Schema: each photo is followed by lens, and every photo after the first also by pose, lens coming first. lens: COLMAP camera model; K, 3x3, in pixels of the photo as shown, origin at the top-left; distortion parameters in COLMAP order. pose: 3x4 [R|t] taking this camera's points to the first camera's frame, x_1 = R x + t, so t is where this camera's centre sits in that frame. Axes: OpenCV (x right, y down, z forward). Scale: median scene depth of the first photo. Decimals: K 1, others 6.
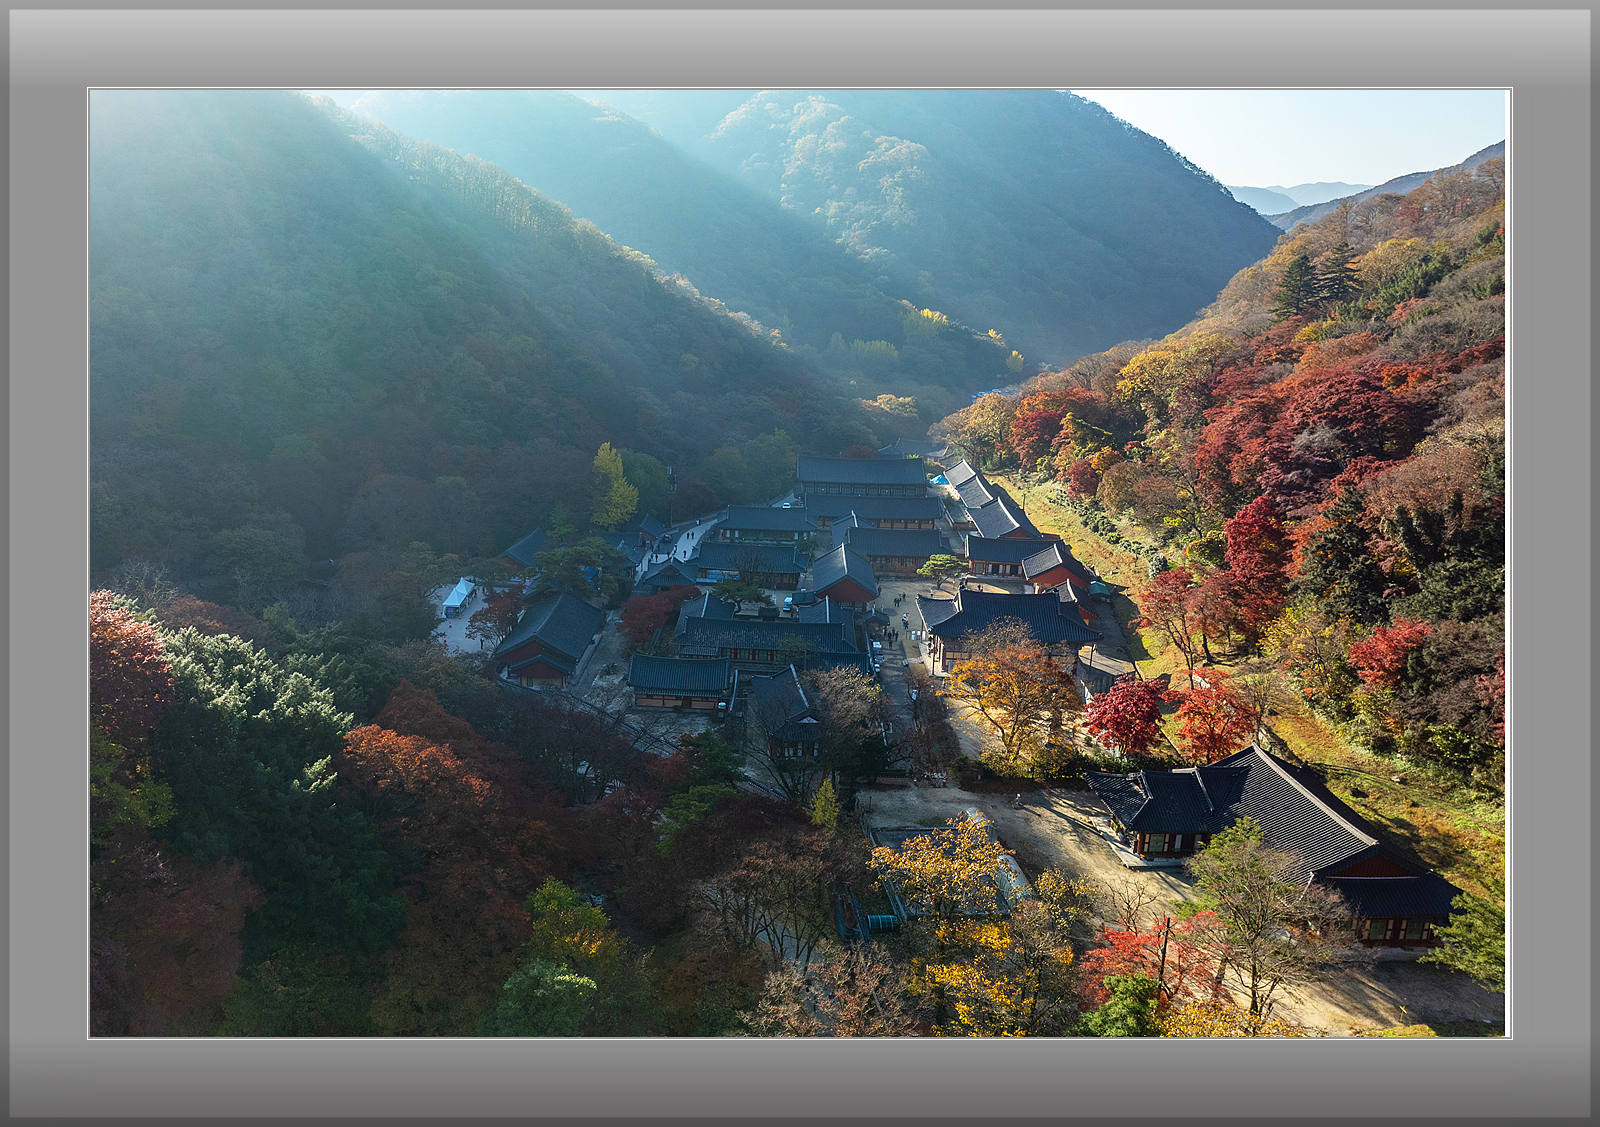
lens RADIAL K [[1176.7, 0, 671.7], [0, 1176.7, 557.4], [0, 0, 1]] dist [-0.023713, 0.031860]
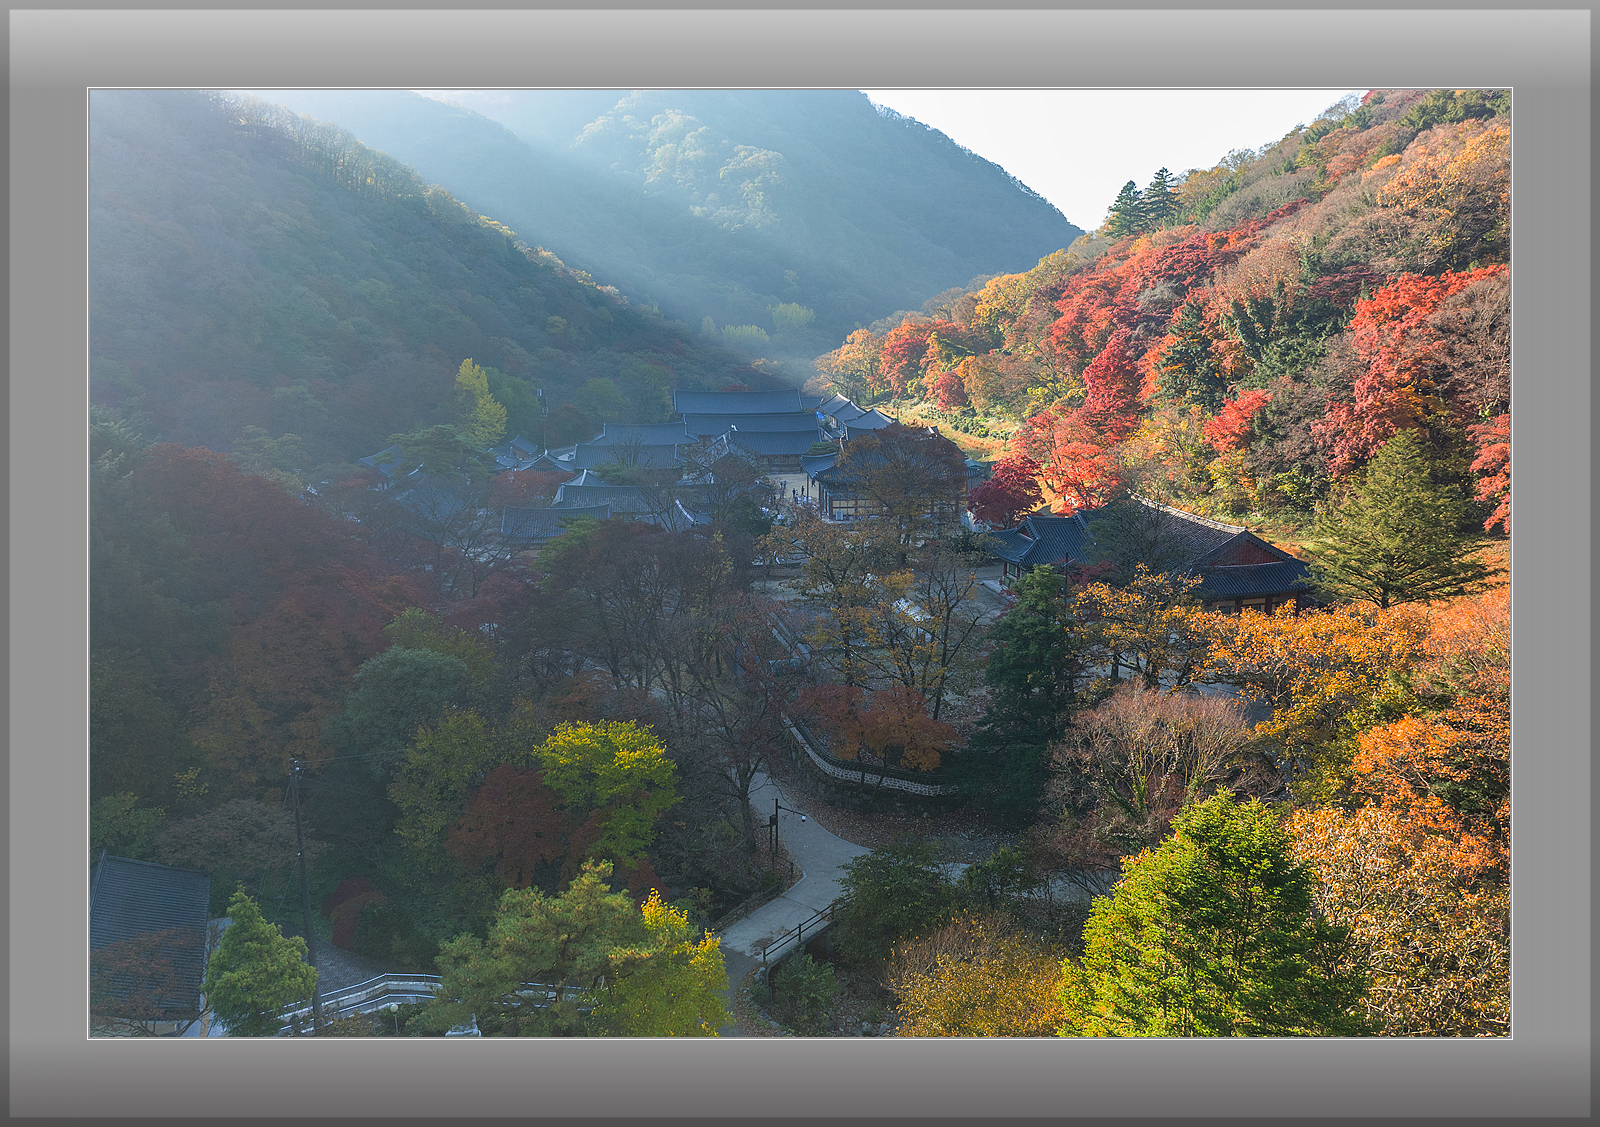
lens RADIAL K [[1172.2, 0, 824.4], [0, 1172.2, 563.0], [0, 0, 1]] dist [-0.009628, -0.009674]
pose [[0.972564, -0.060403, 0.224655, 0.001484], [0.067778, 0.997381, -0.025255, 0.129619], [-0.222541, 0.039789, 0.974111, 0.033937]]
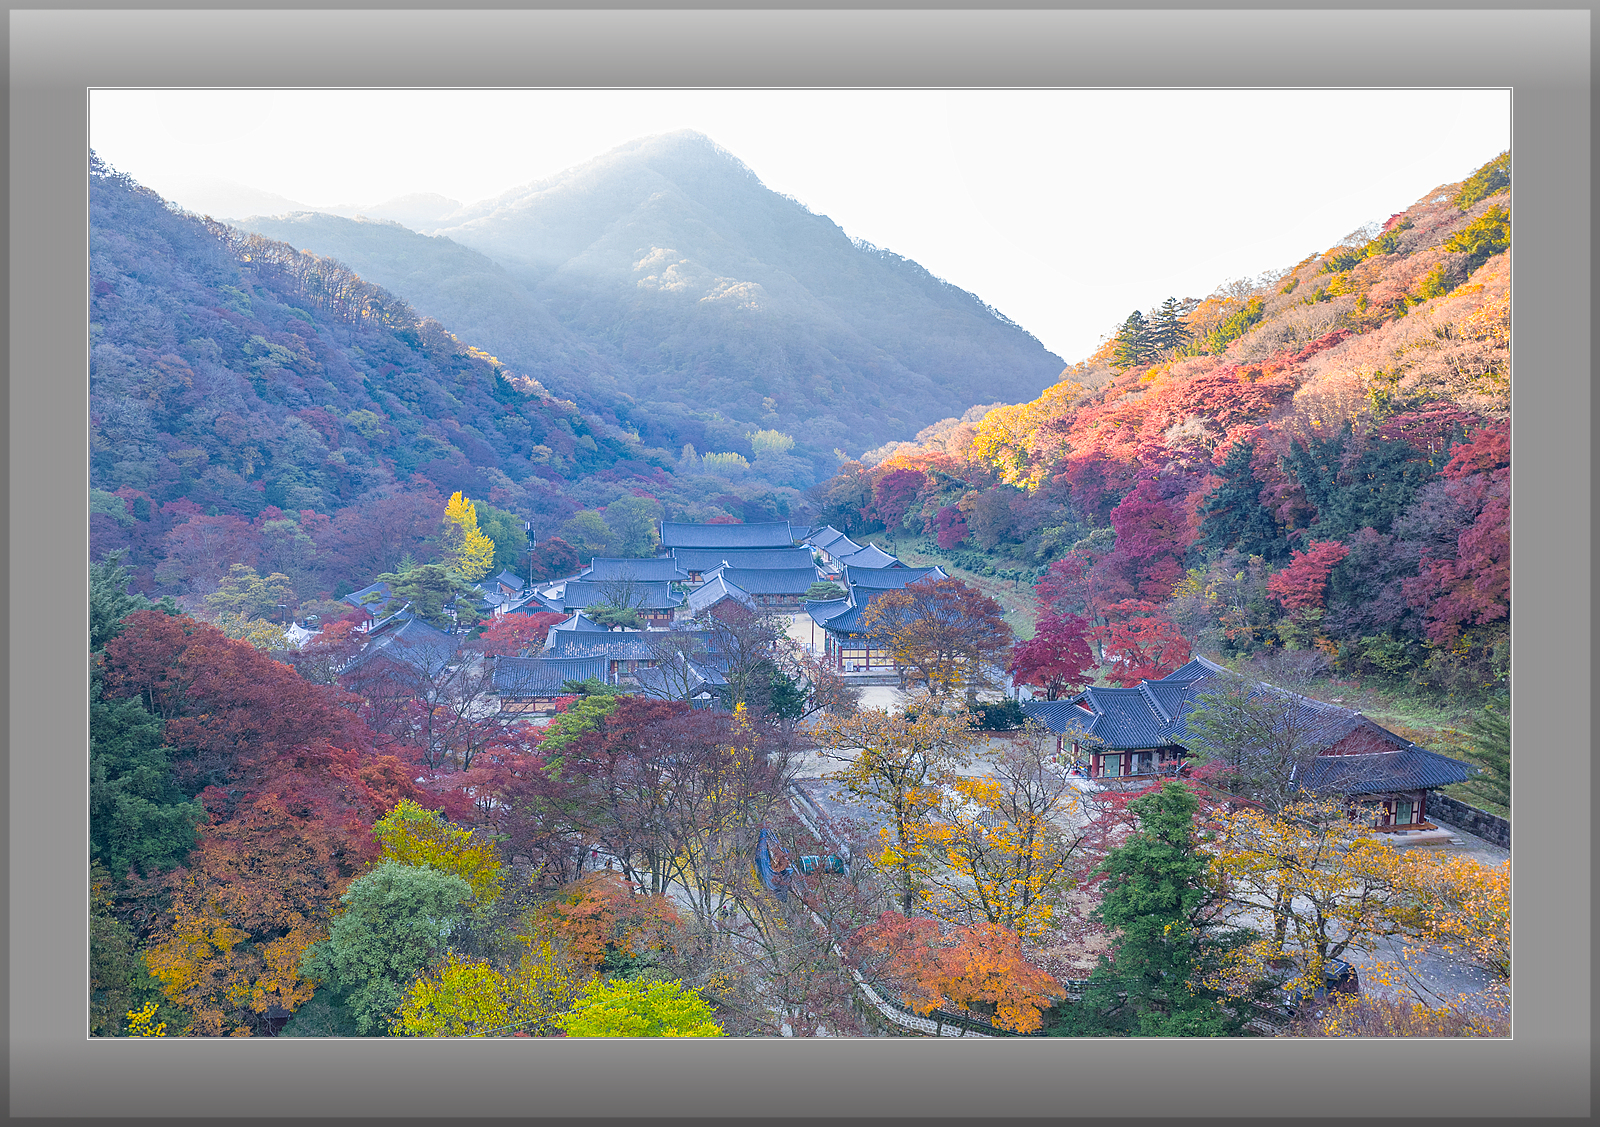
lens RADIAL K [[1171.4, 0, 708.0], [0, 1171.4, 569.0], [0, 0, 1]] dist [-0.008613, -0.004429]
pose [[0.986885, -0.028727, 0.158849, -0.011283], [0.049189, 0.990756, -0.126427, 0.105457], [-0.153748, 0.132583, 0.979175, 0.090911]]
